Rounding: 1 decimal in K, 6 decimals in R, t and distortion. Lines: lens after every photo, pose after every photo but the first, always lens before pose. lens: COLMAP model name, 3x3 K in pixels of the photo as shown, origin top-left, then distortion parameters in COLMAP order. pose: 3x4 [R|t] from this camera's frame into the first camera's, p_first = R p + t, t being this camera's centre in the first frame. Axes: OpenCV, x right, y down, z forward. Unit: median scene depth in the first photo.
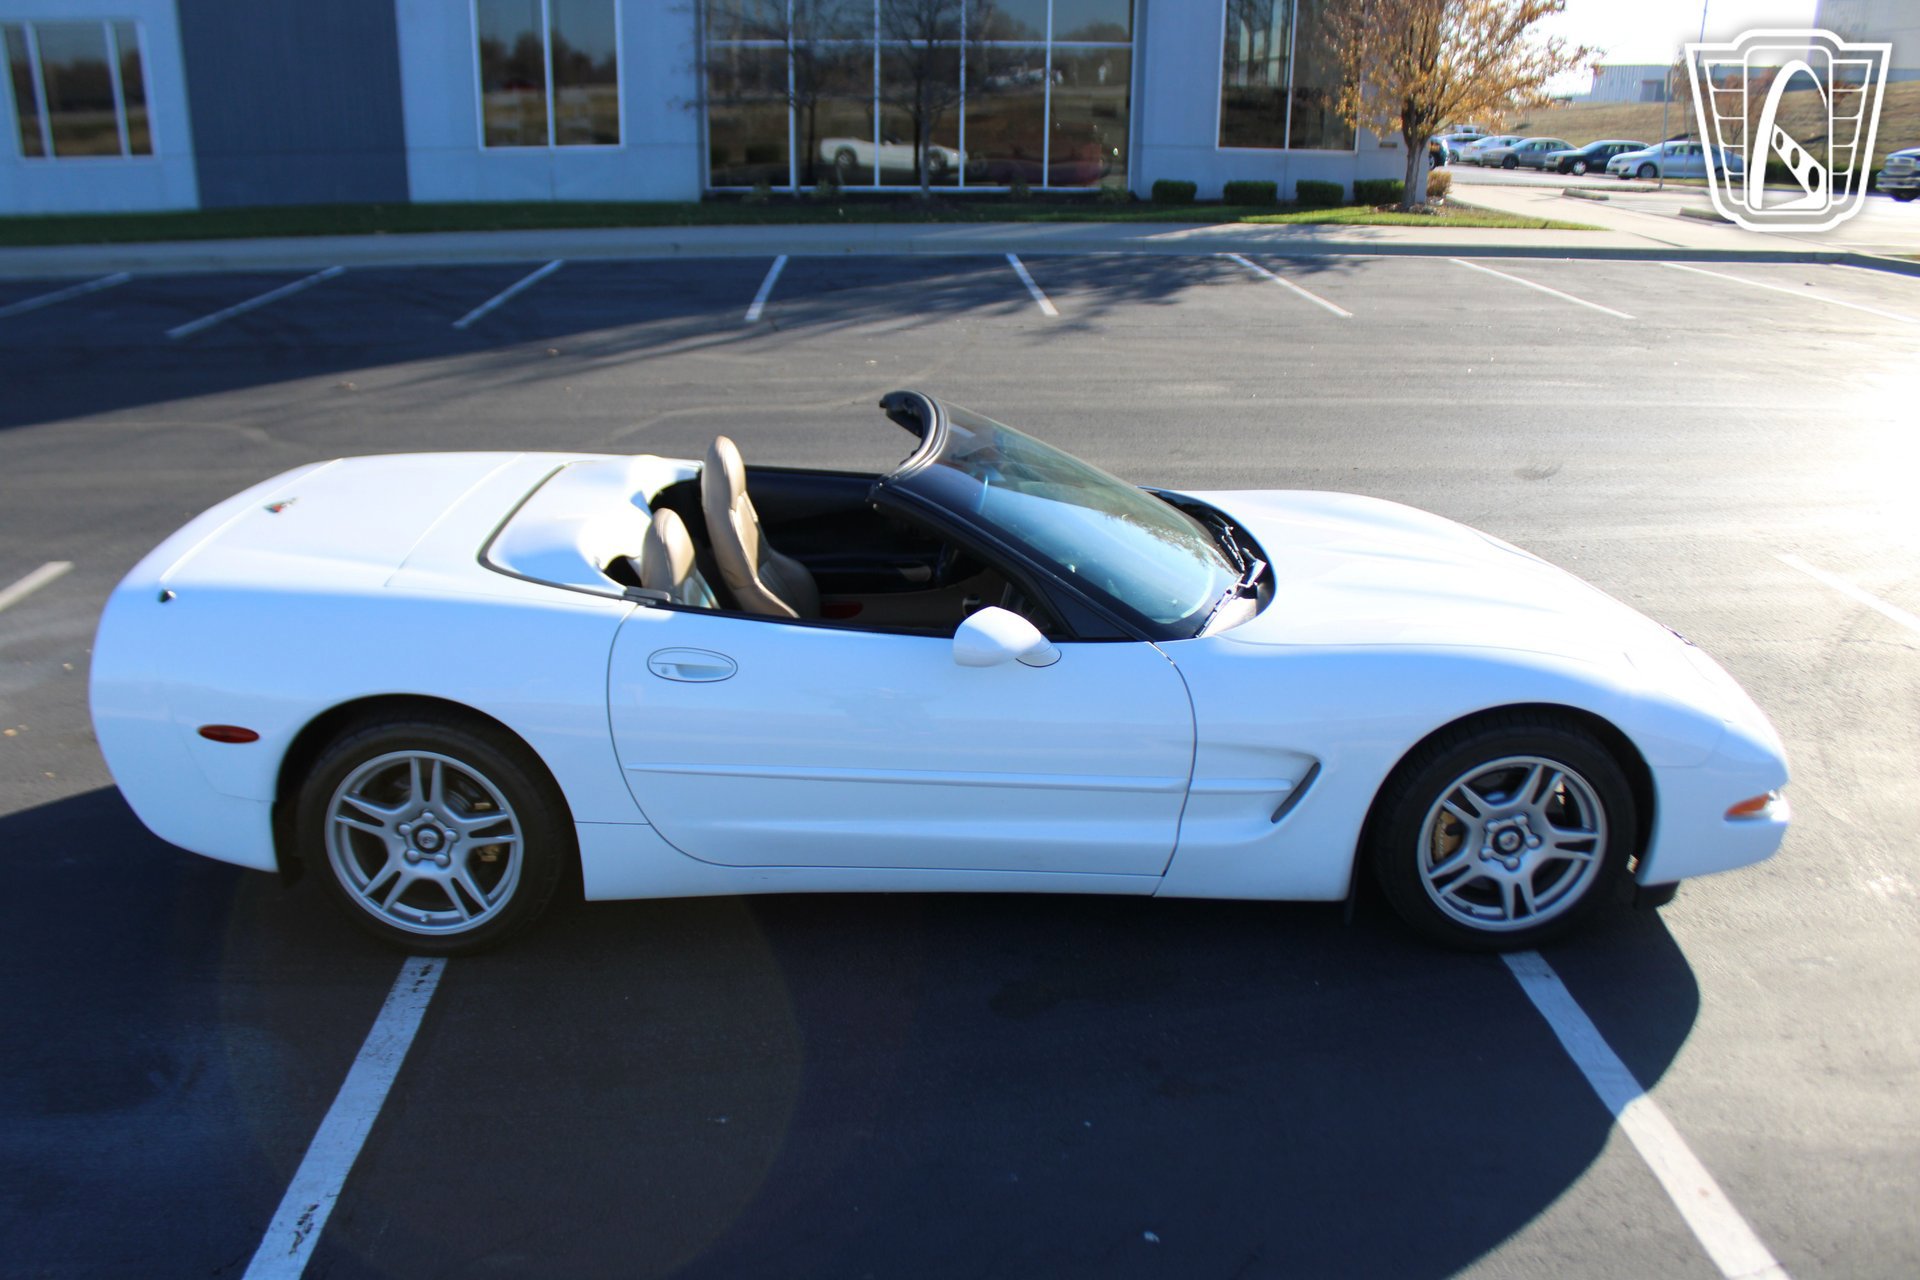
lens RADIAL K [[1656.1, 0, 917.8], [0, 1656.1, 643.4], [0, 0, 1]] dist [-0.164863, 0.159614]
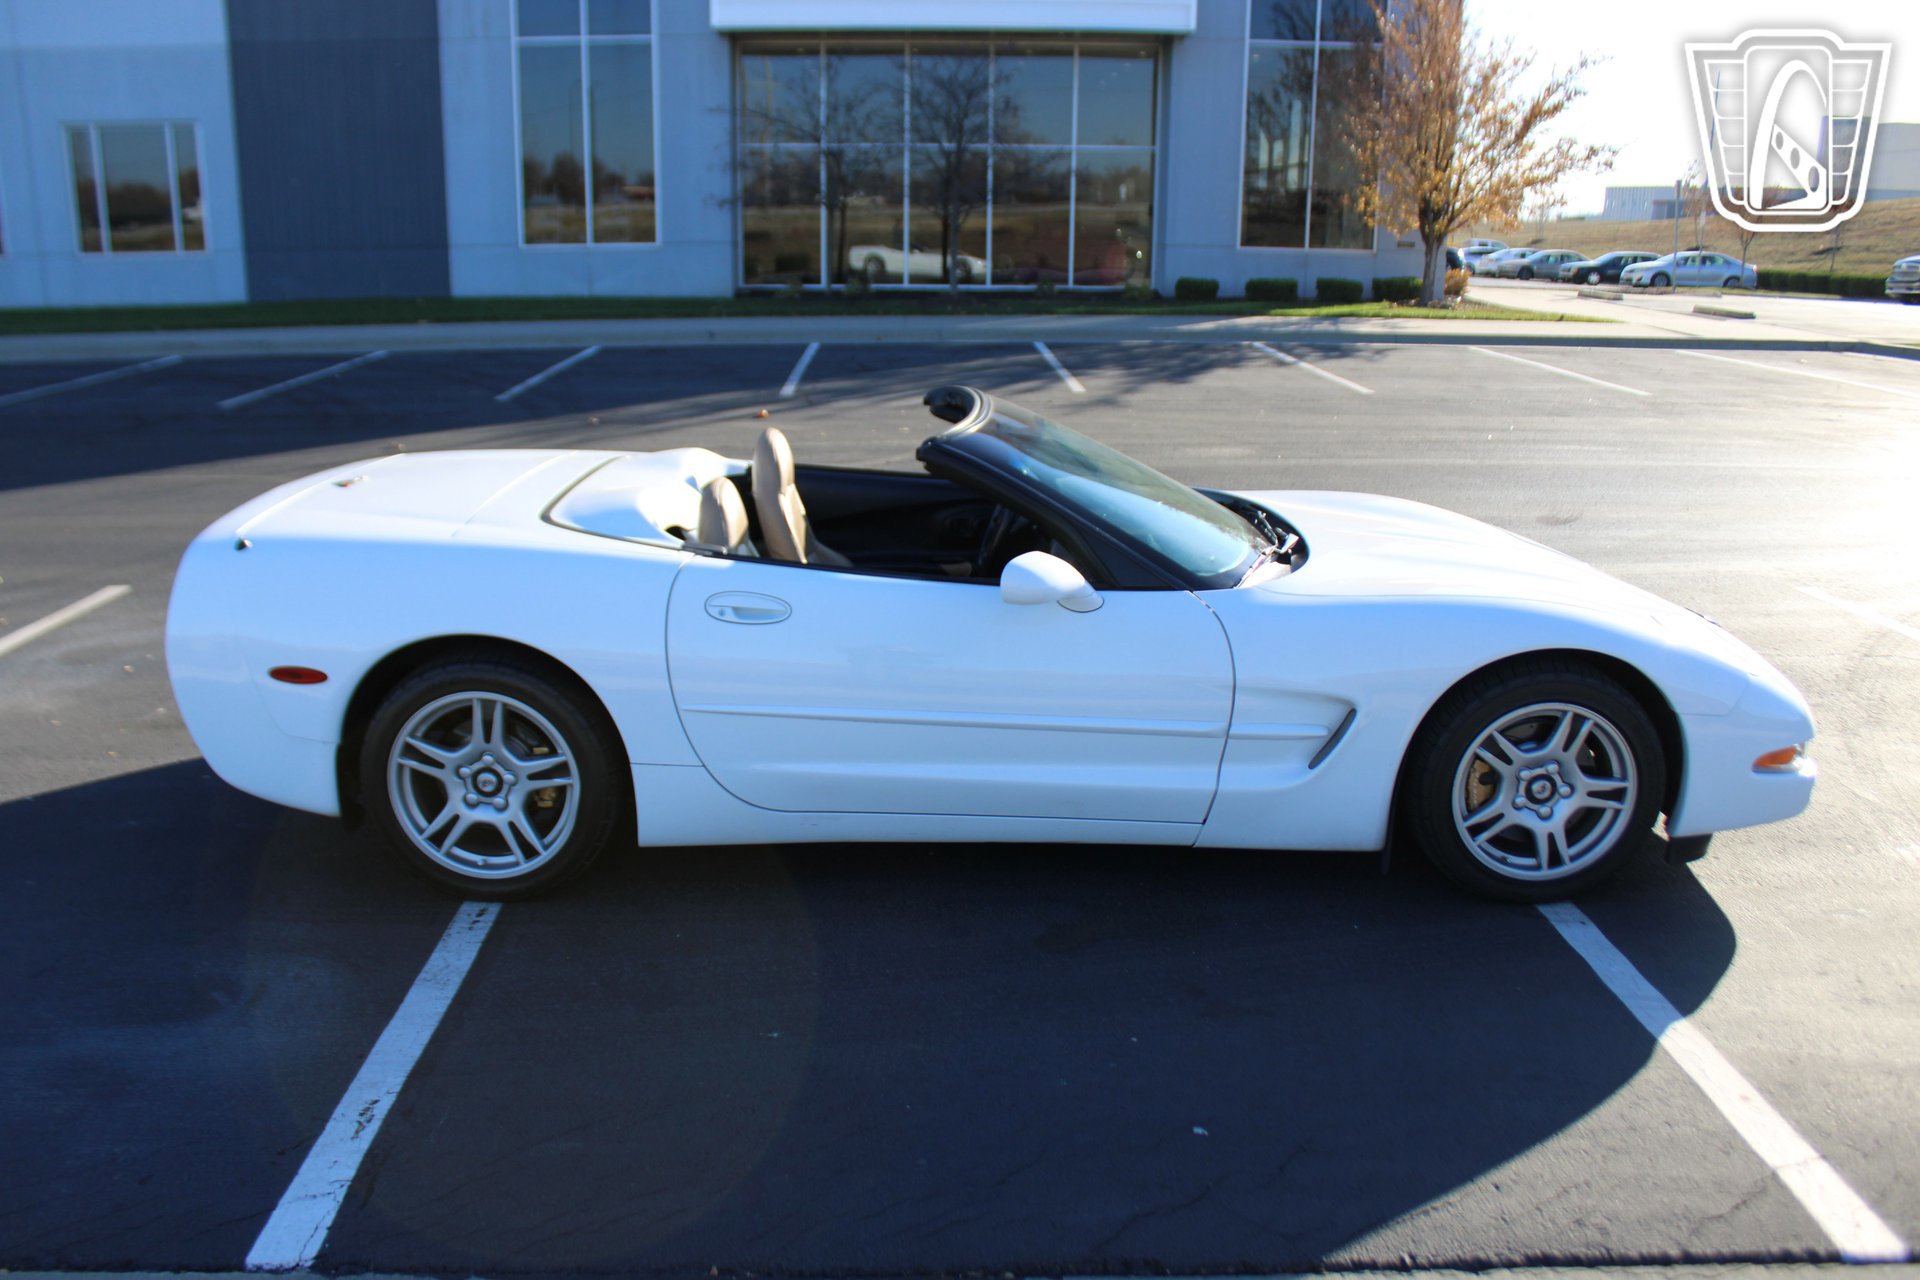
lens RADIAL K [[1650.7, 0, 915.7], [0, 1650.7, 638.0], [0, 0, 1]] dist [-0.165313, 0.156551]
pose [[0.999879, 0.003974, -0.015010, -0.014980], [-0.005102, 0.997104, -0.075879, 0.104323], [0.014665, 0.075947, 0.997004, -0.027446]]
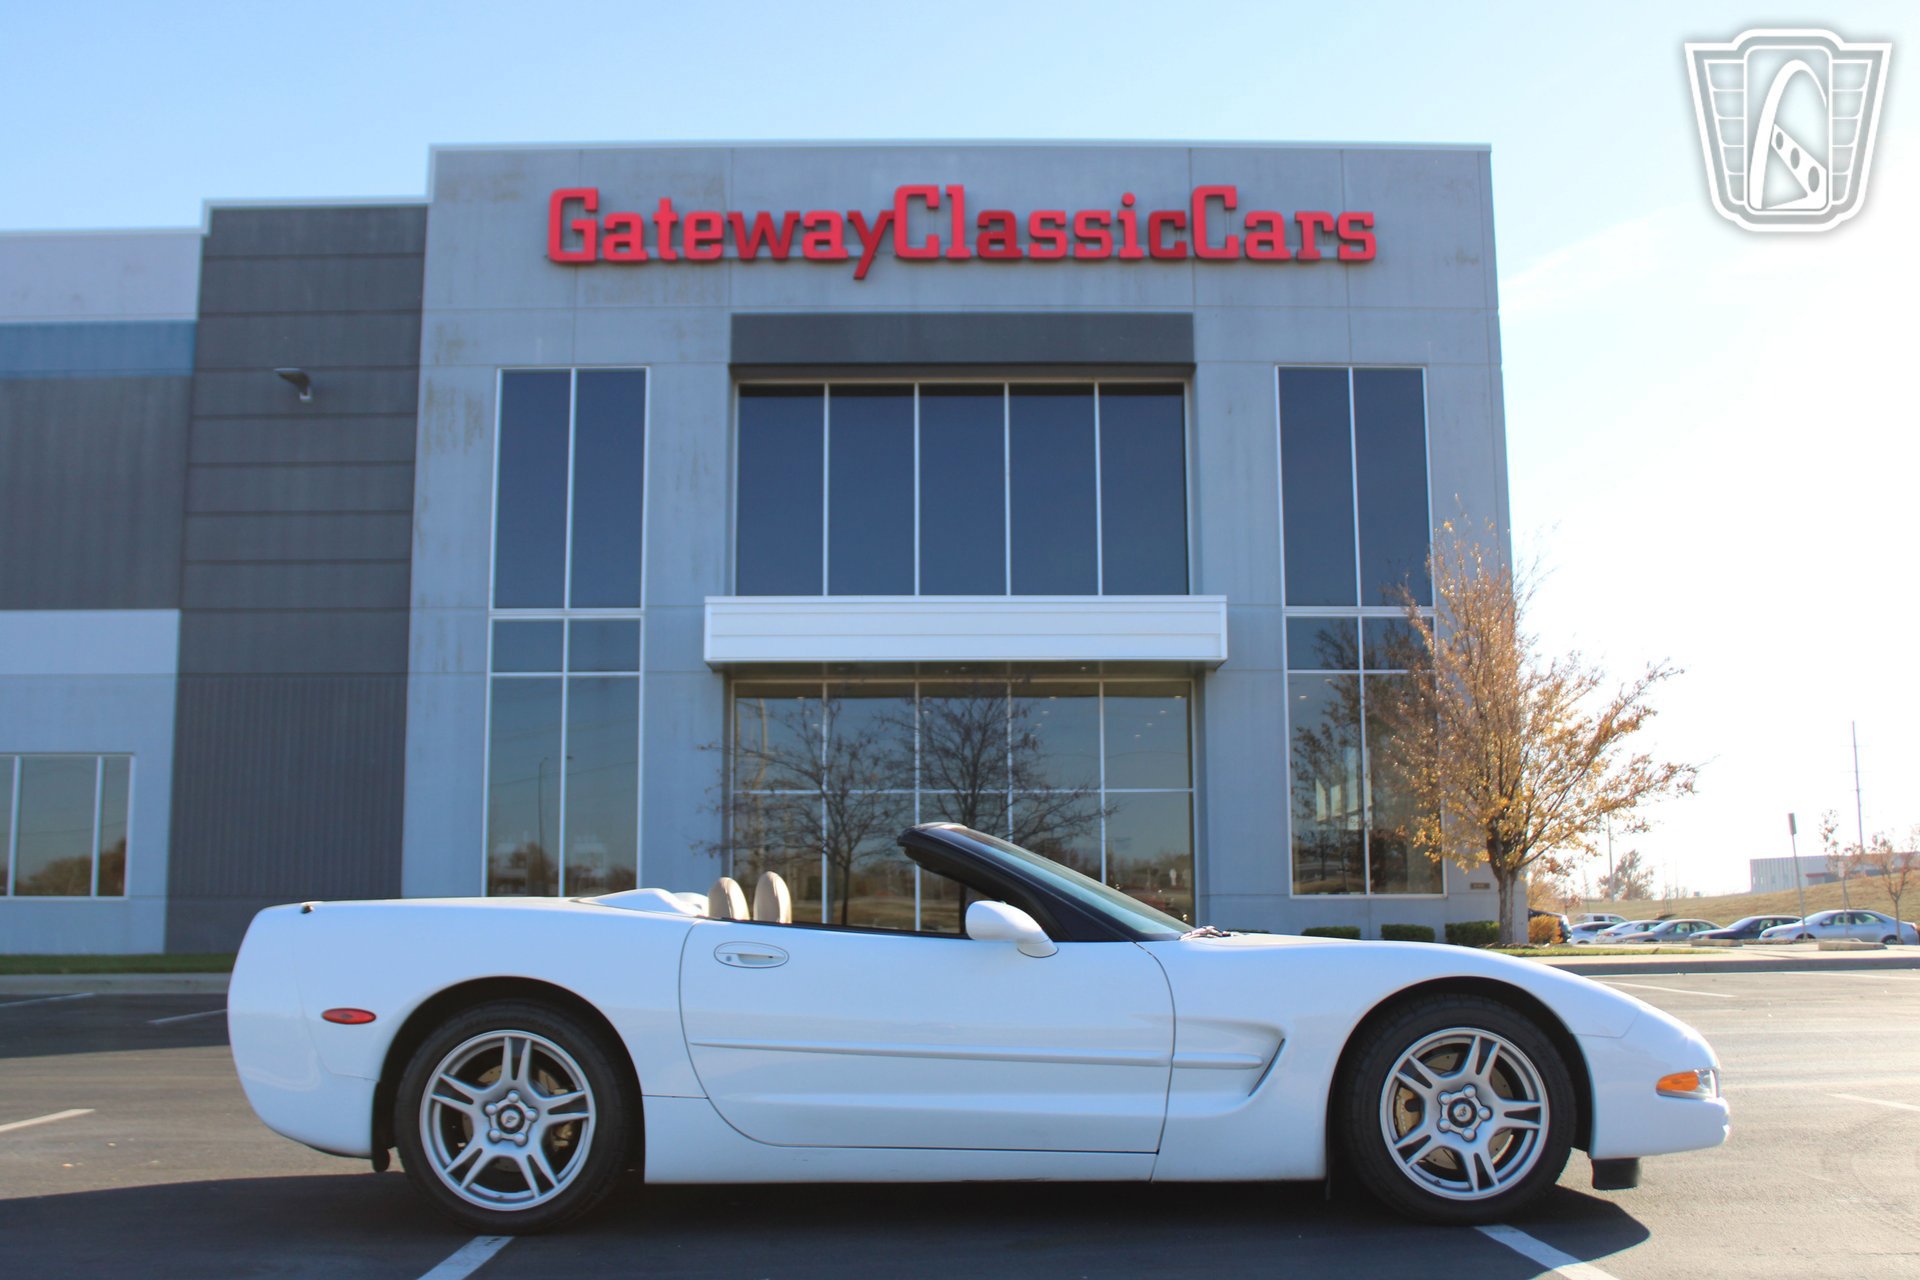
lens RADIAL K [[2027.4, 0, 960.0], [0, 2027.4, 640.0], [0, 0, 1]] dist [-0.084397, 0.014957]
pose [[0.999944, -0.010143, -0.003085, 0.021295], [0.007612, 0.889429, -0.457011, 0.459397], [0.007379, 0.456962, 0.889456, -0.393539]]
